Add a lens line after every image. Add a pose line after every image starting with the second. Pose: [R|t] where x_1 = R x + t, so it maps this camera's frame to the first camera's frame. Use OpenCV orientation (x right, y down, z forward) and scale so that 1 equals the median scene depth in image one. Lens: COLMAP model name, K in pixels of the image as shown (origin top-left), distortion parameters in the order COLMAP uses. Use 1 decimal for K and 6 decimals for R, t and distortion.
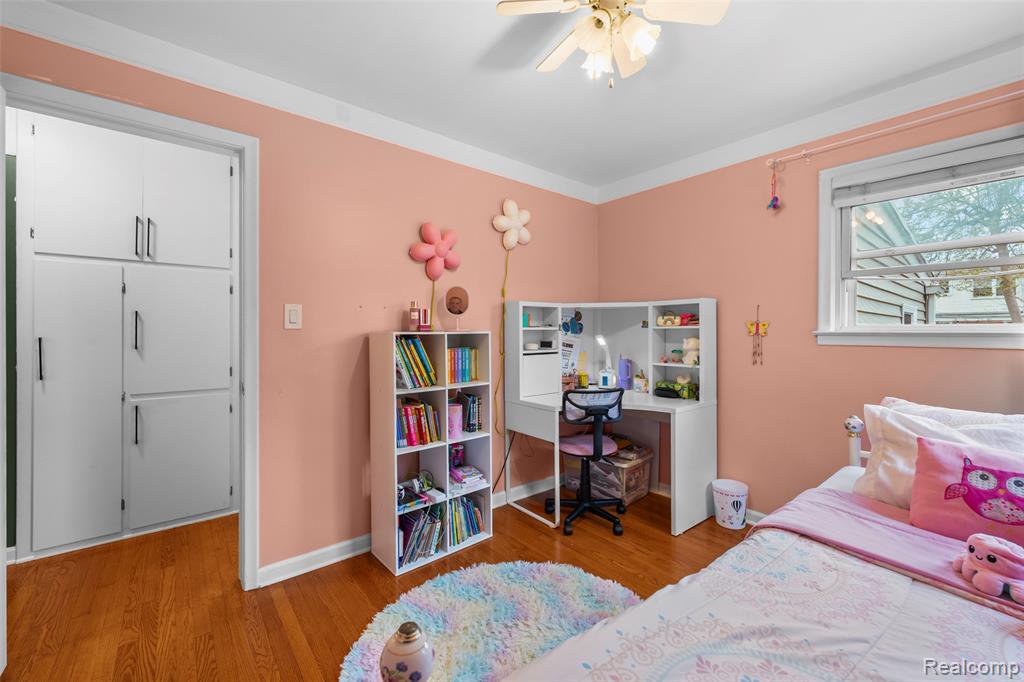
lens RADIAL K [[409.5, 0, 508.5], [0, 409.5, 334.4], [0, 0, 1]] dist [-0.002817, -0.000196]
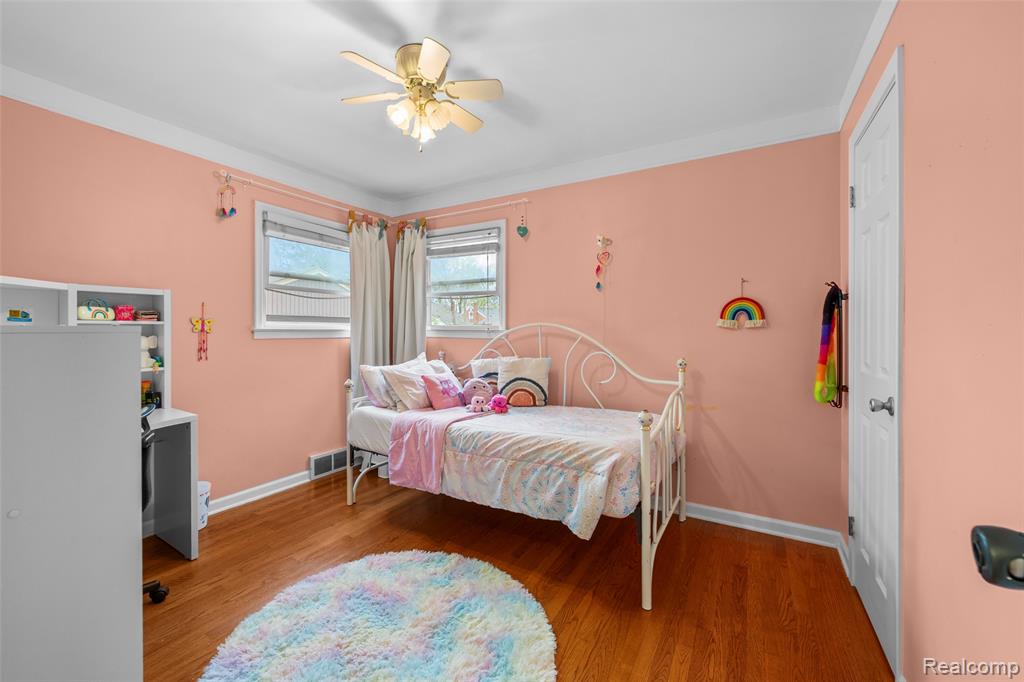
lens RADIAL K [[409.5, 0, 509.5], [0, 409.5, 333.3], [0, 0, 1]] dist [-0.002817, -0.000196]
pose [[-0.351799, -0.015680, 0.935944, -0.620685], [-0.003991, 0.999876, 0.015251, -0.012860], [-0.936067, 0.001630, -0.351818, 0.636936]]
